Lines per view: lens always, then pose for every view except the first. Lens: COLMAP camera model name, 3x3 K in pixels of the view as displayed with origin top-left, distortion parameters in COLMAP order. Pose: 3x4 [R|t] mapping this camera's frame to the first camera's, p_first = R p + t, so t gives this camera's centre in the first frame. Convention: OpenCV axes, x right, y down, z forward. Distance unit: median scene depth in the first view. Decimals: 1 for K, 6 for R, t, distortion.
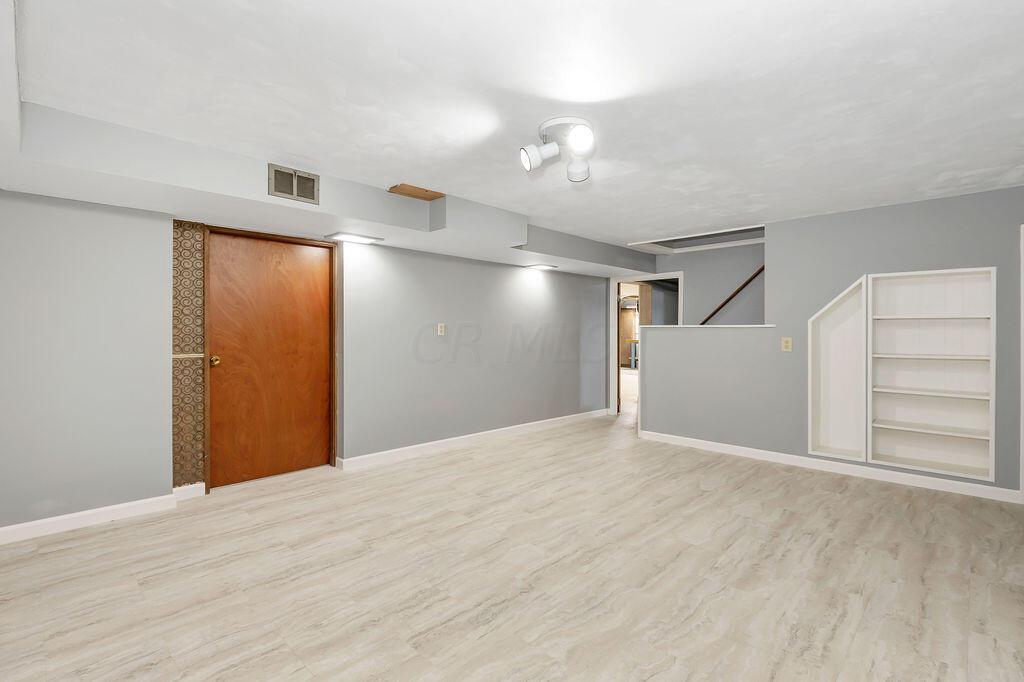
lens RADIAL K [[461.2, 0, 509.0], [0, 461.2, 328.5], [0, 0, 1]] dist [0.000091, 0.000135]
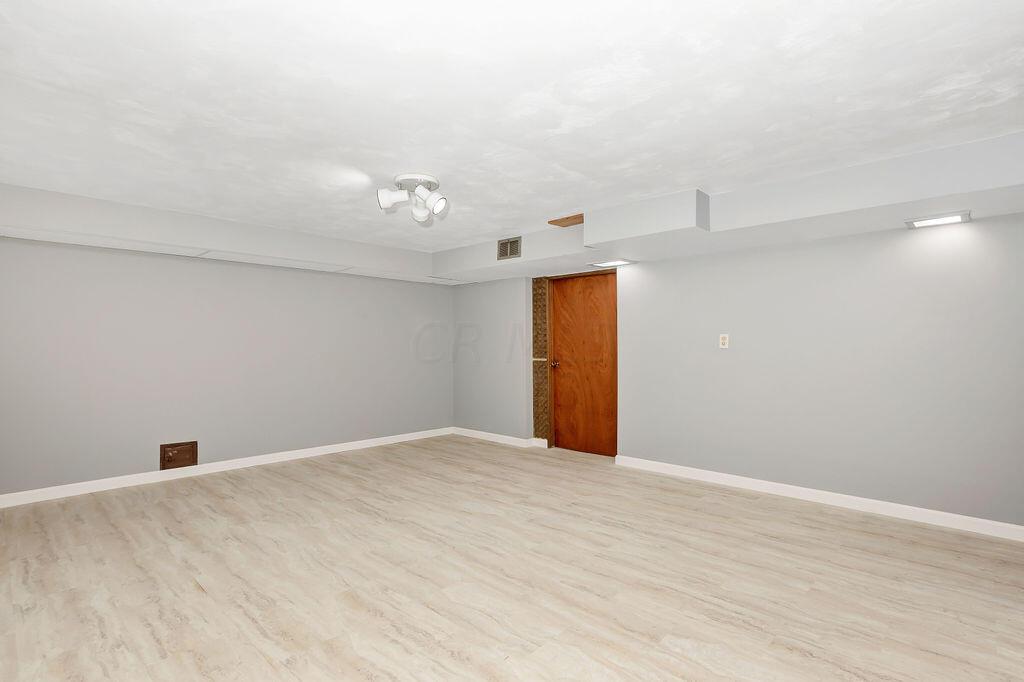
lens RADIAL K [[495.5, 0, 543.3], [0, 495.5, 331.6], [0, 0, 1]] dist [-0.003225, -0.001058]
pose [[0.072476, -0.030158, -0.996914, 1.083964], [0.007275, 0.999532, -0.029709, 0.012616], [0.997344, -0.005100, 0.072662, 0.899679]]
